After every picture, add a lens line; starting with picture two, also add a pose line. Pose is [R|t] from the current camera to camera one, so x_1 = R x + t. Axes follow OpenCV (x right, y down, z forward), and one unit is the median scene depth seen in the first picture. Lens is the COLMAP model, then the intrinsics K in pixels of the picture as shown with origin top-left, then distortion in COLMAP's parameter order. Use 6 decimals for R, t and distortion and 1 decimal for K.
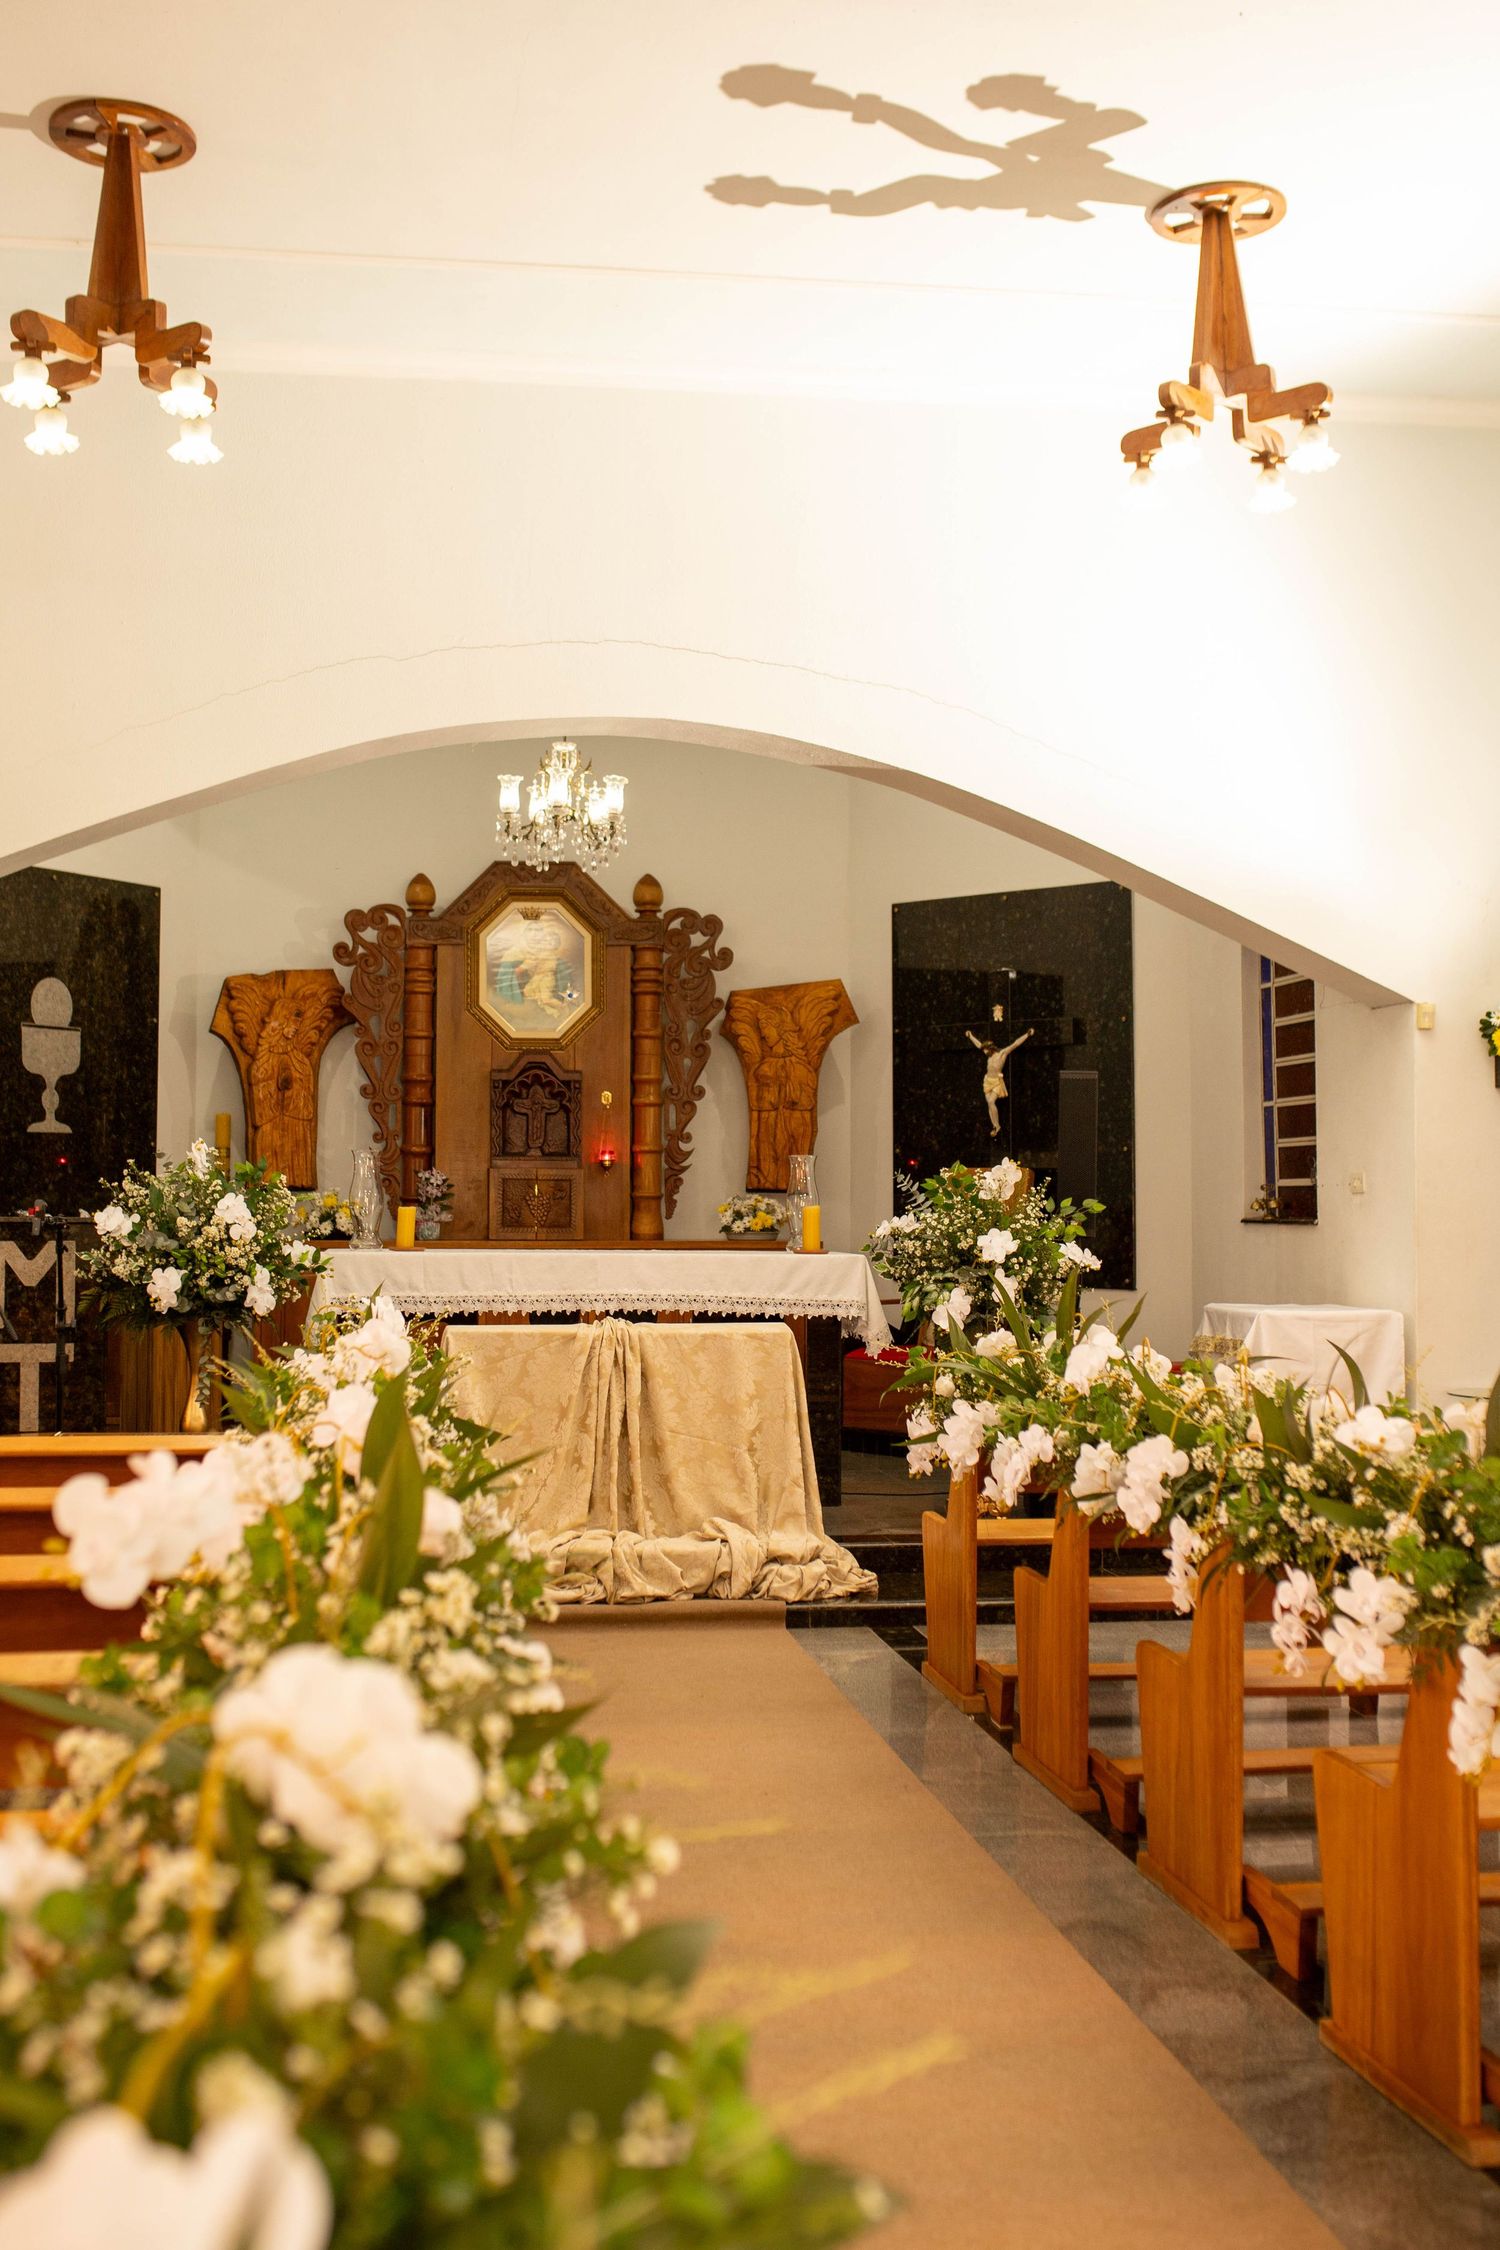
lens RADIAL K [[2270.1, 0, 745.2], [0, 2270.1, 1144.0], [0, 0, 1]] dist [-0.029602, 0.000000]
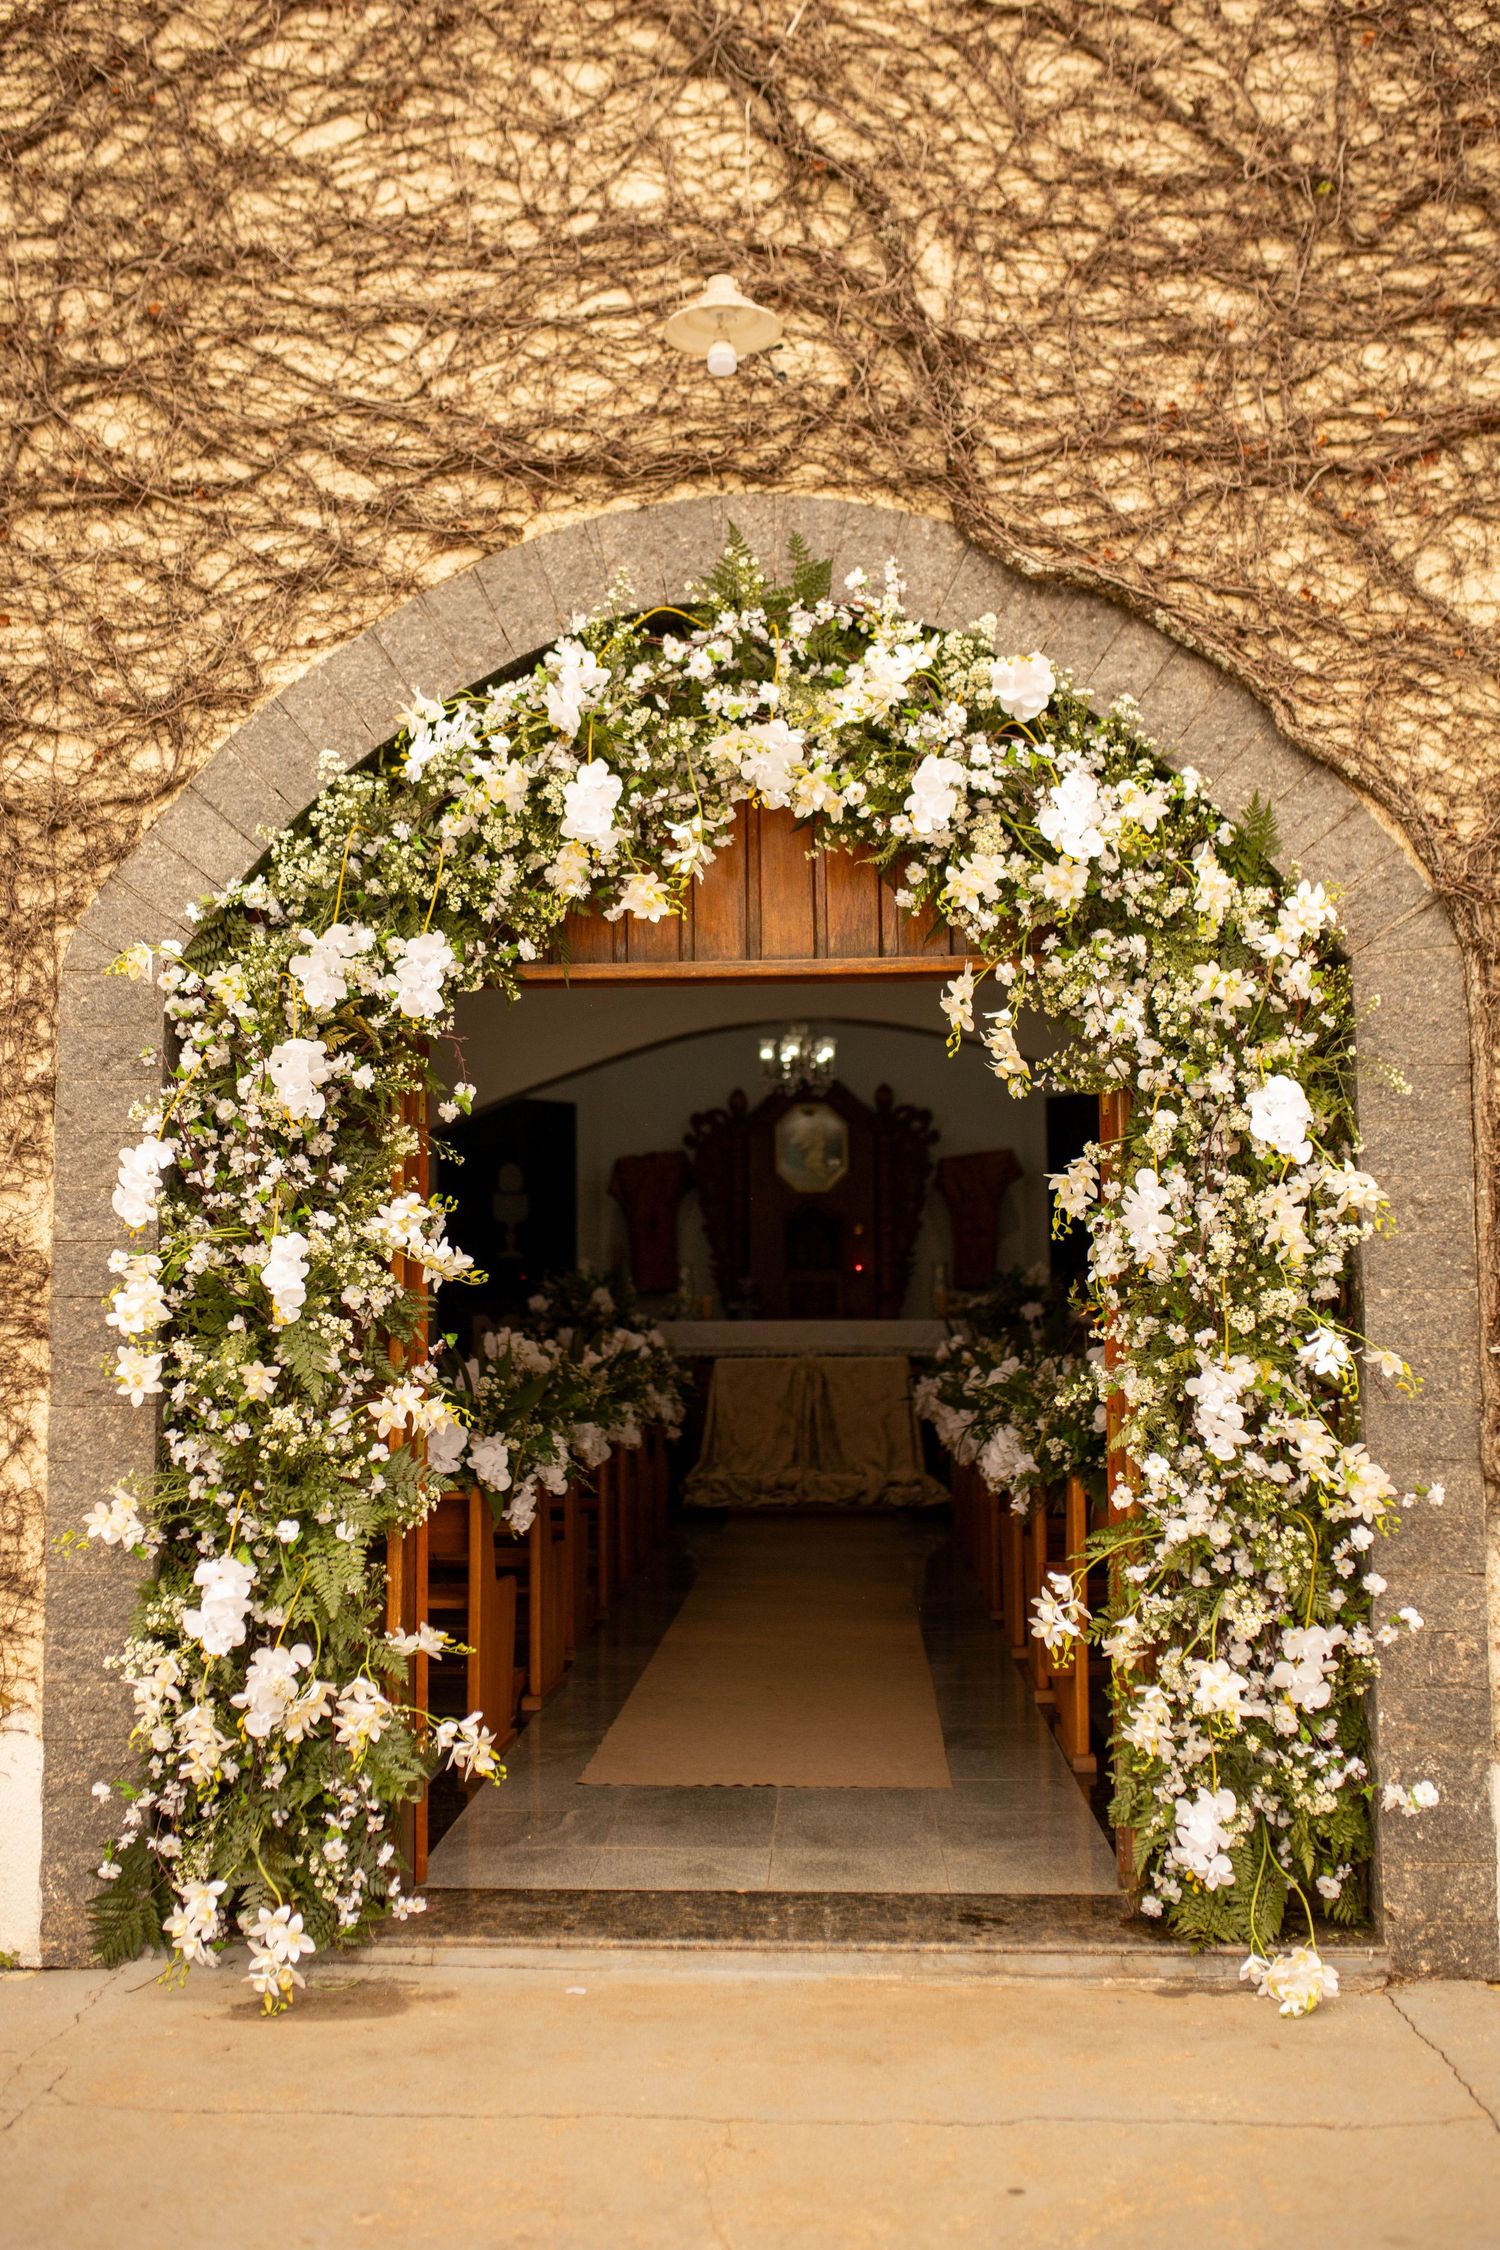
lens RADIAL K [[2152.5, 0, 761.6], [0, 2152.5, 1127.1], [0, 0, 1]] dist [-0.033517, 0.000000]
pose [[0.980904, -0.029217, -0.192286, 0.161812], [0.016595, 0.997620, -0.066927, 0.007830], [0.193783, 0.062458, 0.979054, -0.464685]]
